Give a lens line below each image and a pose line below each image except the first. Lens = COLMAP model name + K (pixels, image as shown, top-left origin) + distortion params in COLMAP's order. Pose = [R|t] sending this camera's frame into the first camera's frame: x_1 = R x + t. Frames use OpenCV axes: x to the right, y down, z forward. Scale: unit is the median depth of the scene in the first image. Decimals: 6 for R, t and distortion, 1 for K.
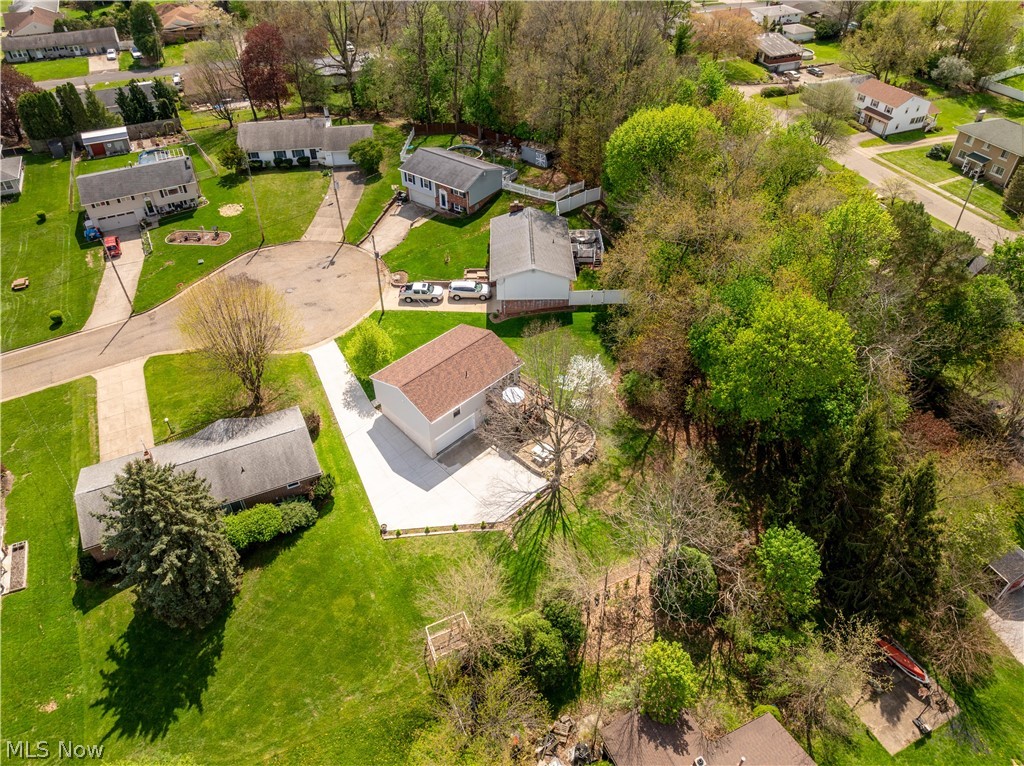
lens RADIAL K [[718.8, 0, 517.9], [0, 718.8, 381.7], [0, 0, 1]] dist [-0.051221, 0.020882]
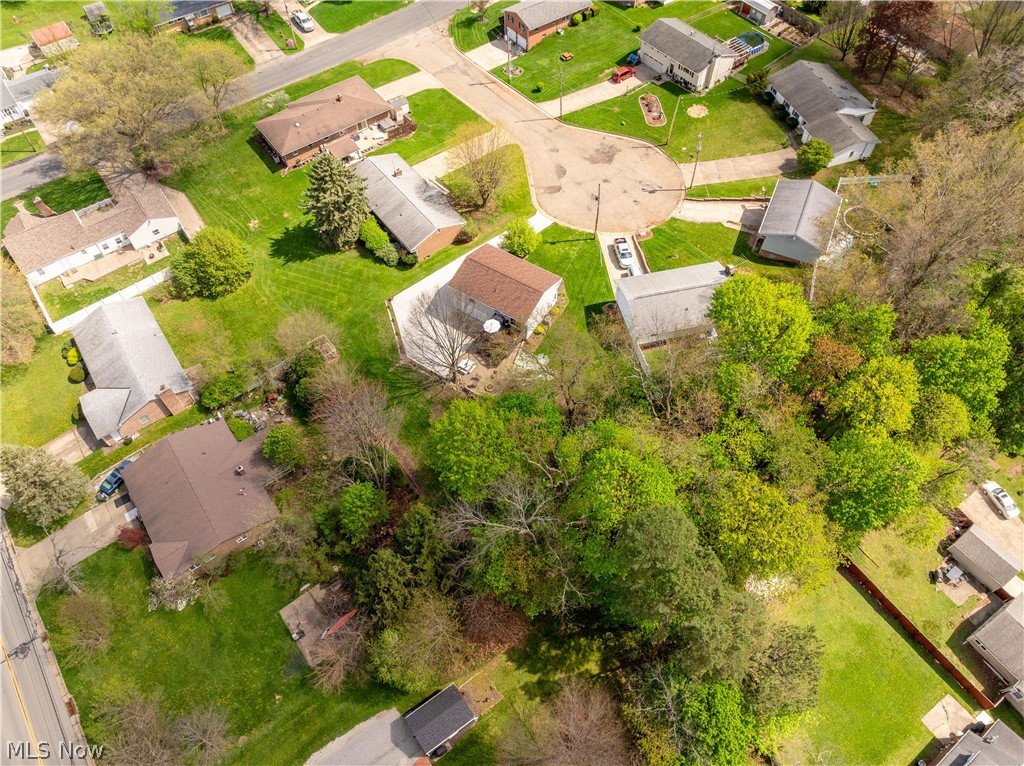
lens RADIAL K [[718.8, 0, 517.9], [0, 718.8, 381.7], [0, 0, 1]] dist [-0.051221, 0.020882]
pose [[0.198025, 0.807437, -0.555726, 0.825820], [-0.635884, 0.537285, 0.554055, -0.693759], [0.745948, 0.243660, 0.619832, 0.236604]]
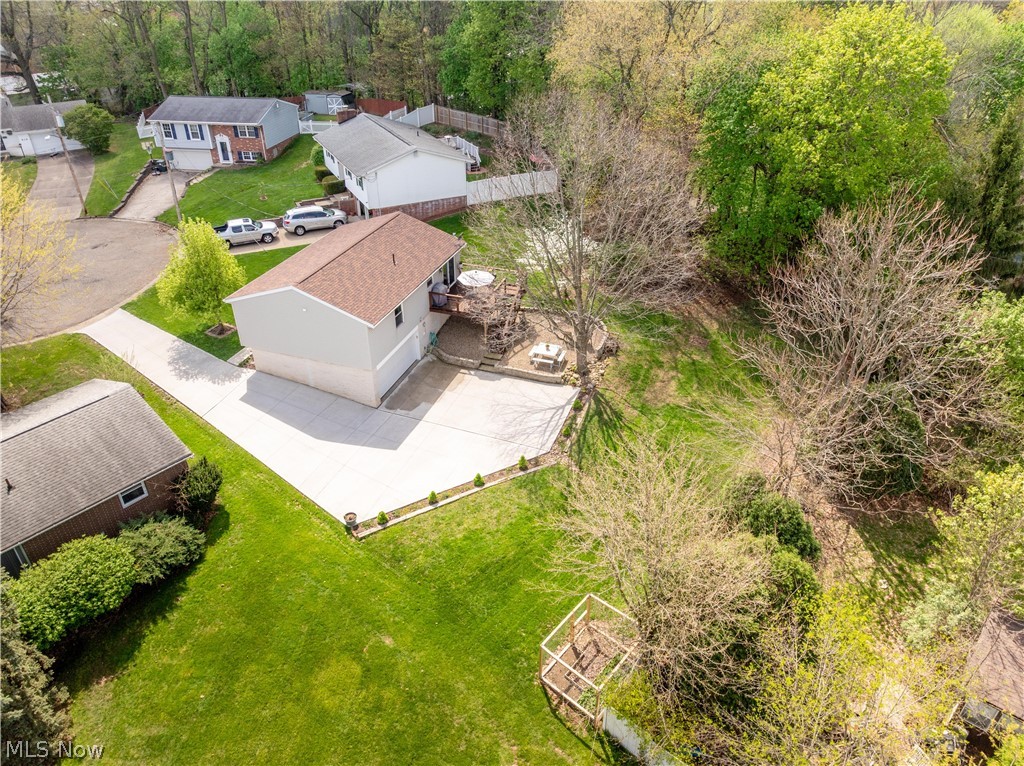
lens RADIAL K [[718.8, 0, 517.9], [0, 718.8, 381.7], [0, 0, 1]] dist [-0.051221, 0.020882]
pose [[0.905723, -0.227029, 0.357944, -0.216564], [0.276428, 0.956547, -0.092761, 0.172420], [-0.321331, 0.182961, 0.929124, 0.428061]]
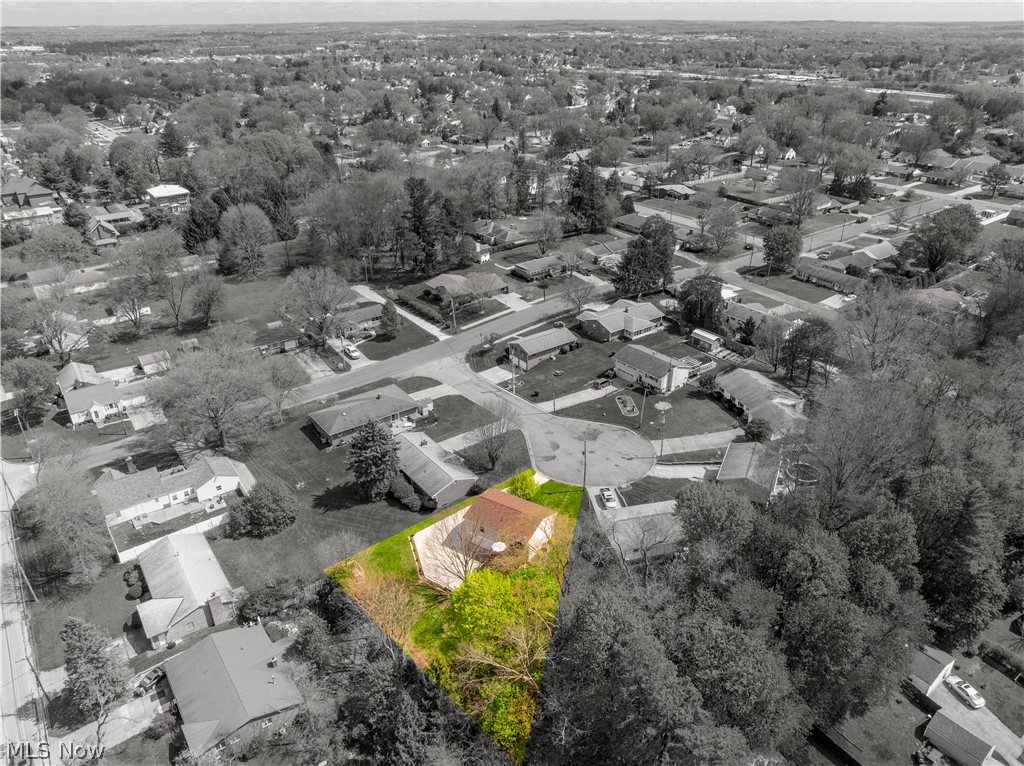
lens RADIAL K [[718.8, 0, 517.9], [0, 718.8, 381.7], [0, 0, 1]] dist [-0.051221, 0.020882]
pose [[0.198383, 0.439650, -0.875986, 1.223751], [-0.634884, 0.738542, 0.226888, -0.634664], [0.746704, 0.511139, 0.425641, 0.173234]]
